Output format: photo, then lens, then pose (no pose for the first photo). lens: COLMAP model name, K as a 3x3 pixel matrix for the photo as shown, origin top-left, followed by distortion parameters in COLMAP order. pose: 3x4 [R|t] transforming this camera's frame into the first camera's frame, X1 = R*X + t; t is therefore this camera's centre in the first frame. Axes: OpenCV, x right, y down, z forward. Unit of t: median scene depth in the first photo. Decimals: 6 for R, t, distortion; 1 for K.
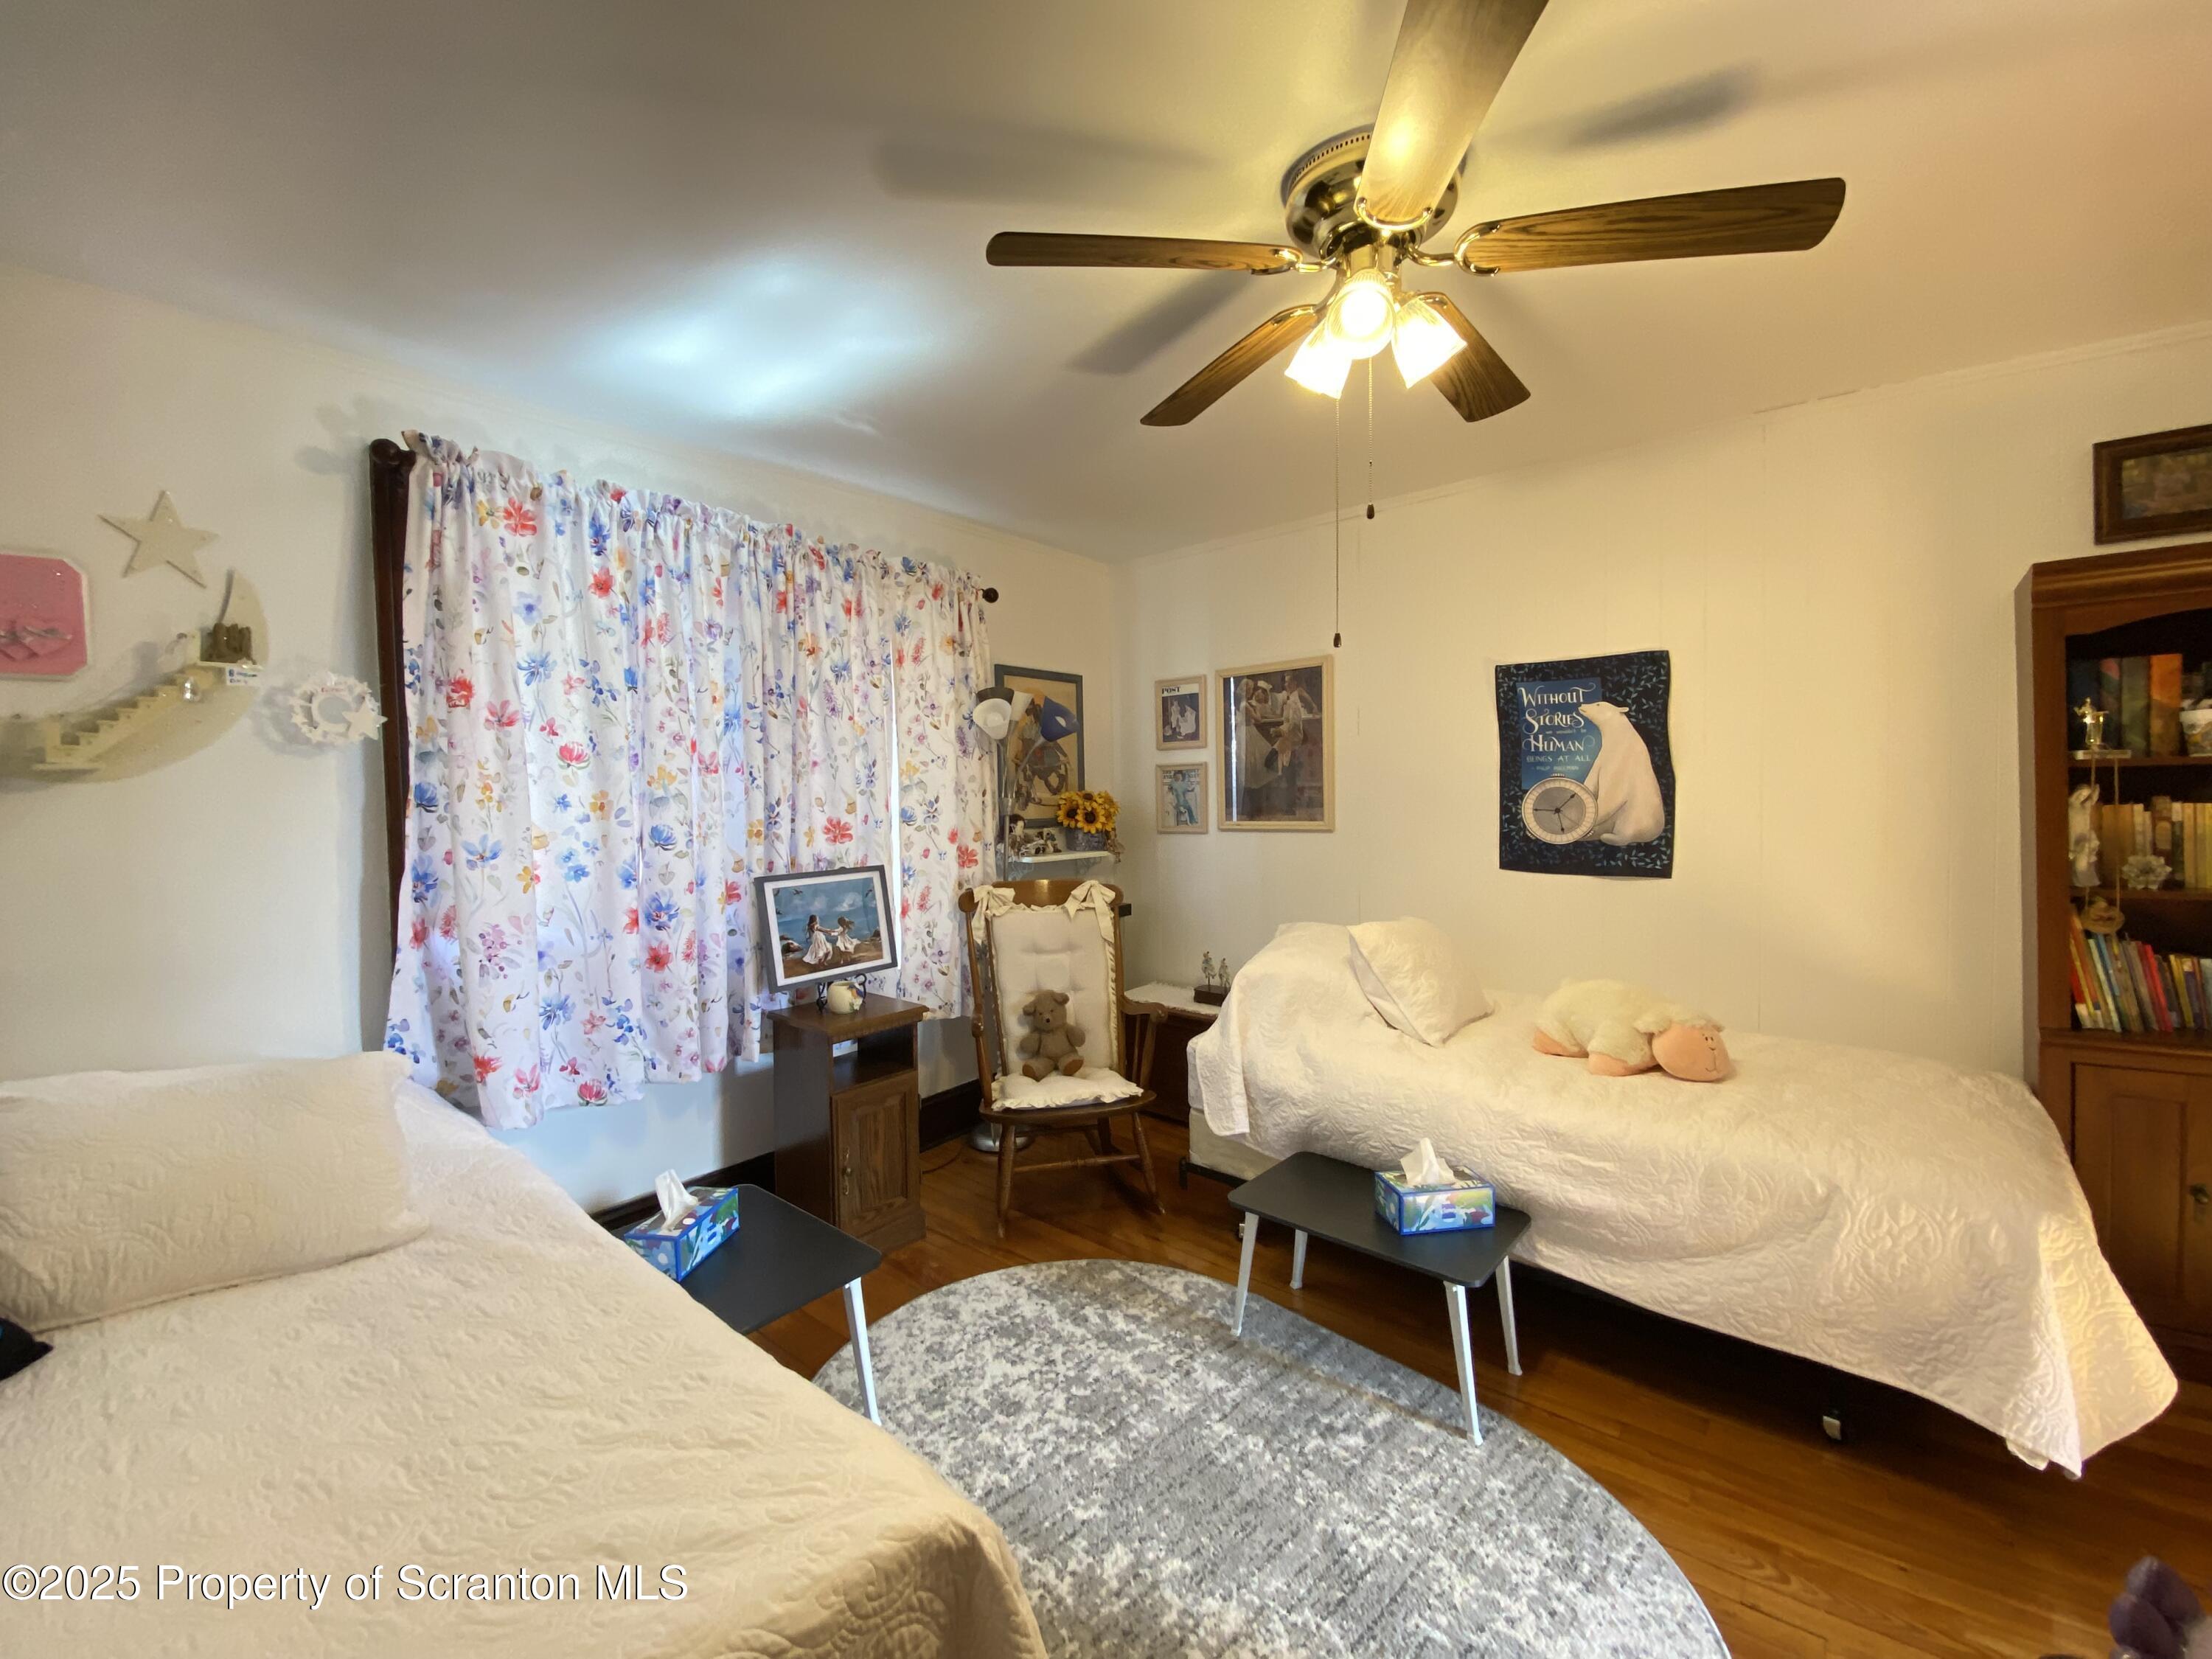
lens RADIAL K [[891.4, 0, 1106.0], [0, 891.4, 829.5], [0, 0, 1]] dist [0.019771, -0.019007]
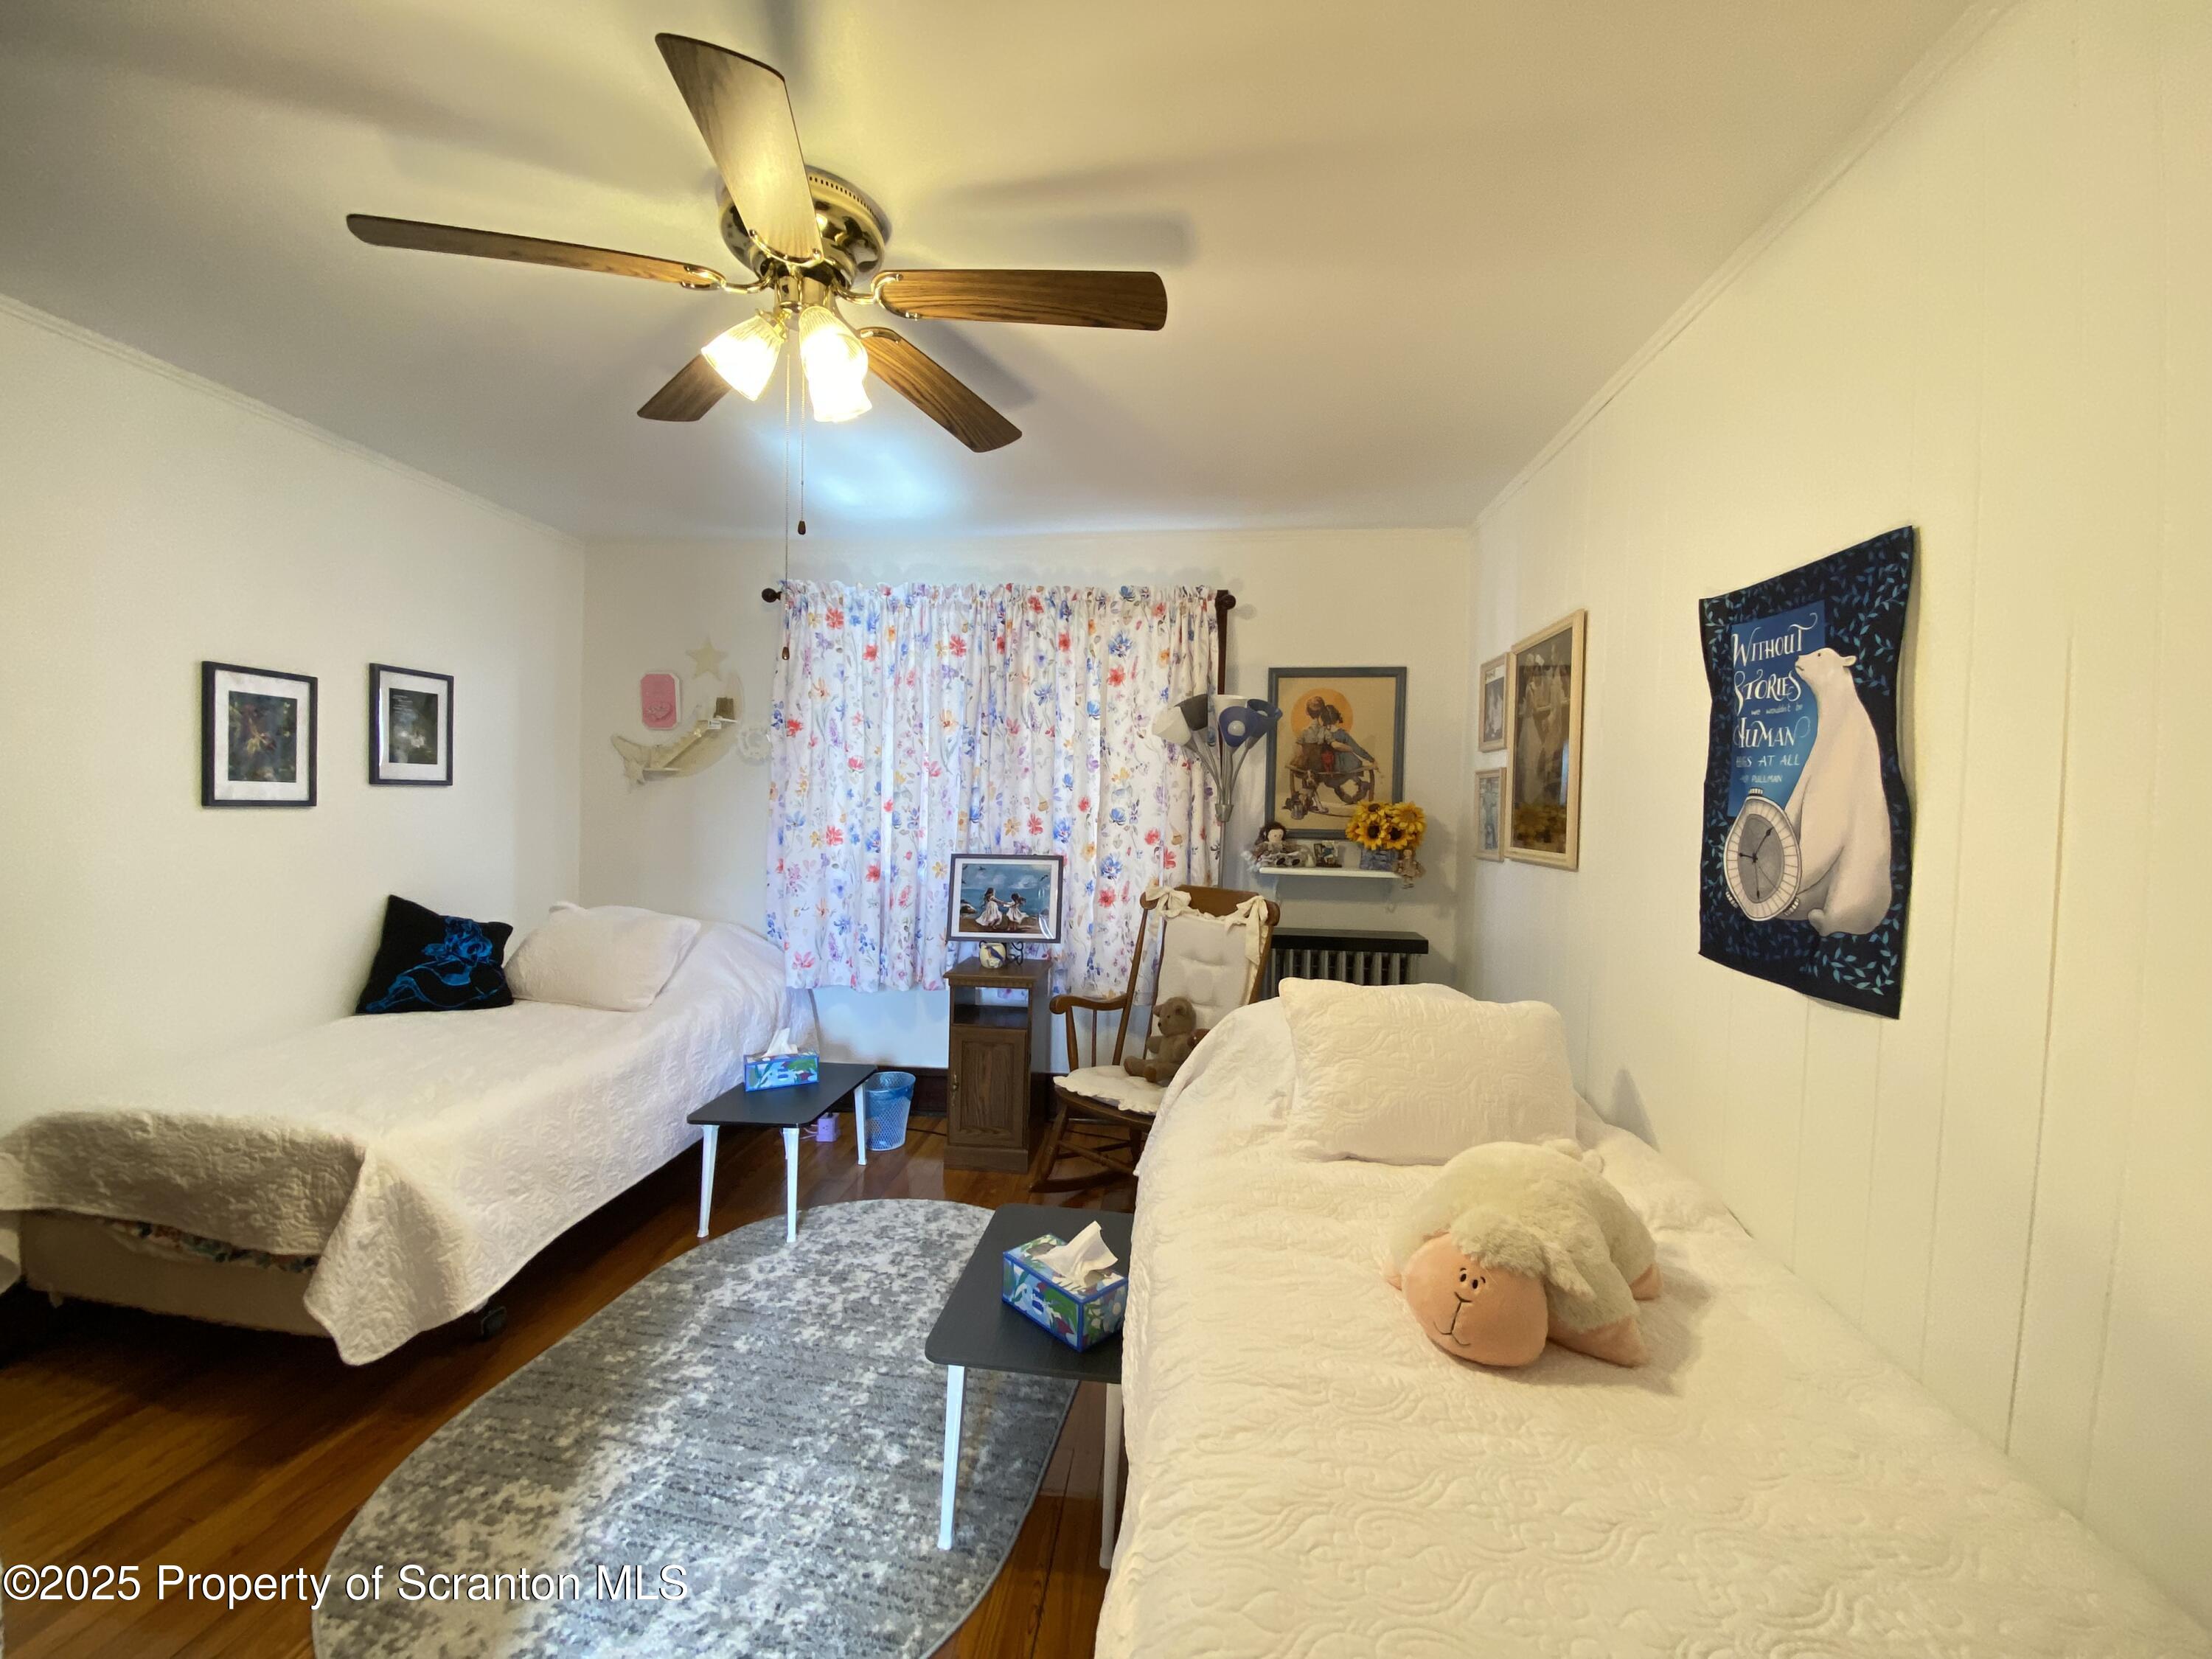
lens RADIAL K [[896.2, 0, 1099.7], [0, 896.2, 822.8], [0, 0, 1]] dist [0.036715, -0.028113]
pose [[0.556735, 0.049978, -0.829185, 0.773869], [-0.062919, 0.997858, 0.017899, -0.028497], [0.828304, 0.042207, 0.558687, 0.389926]]
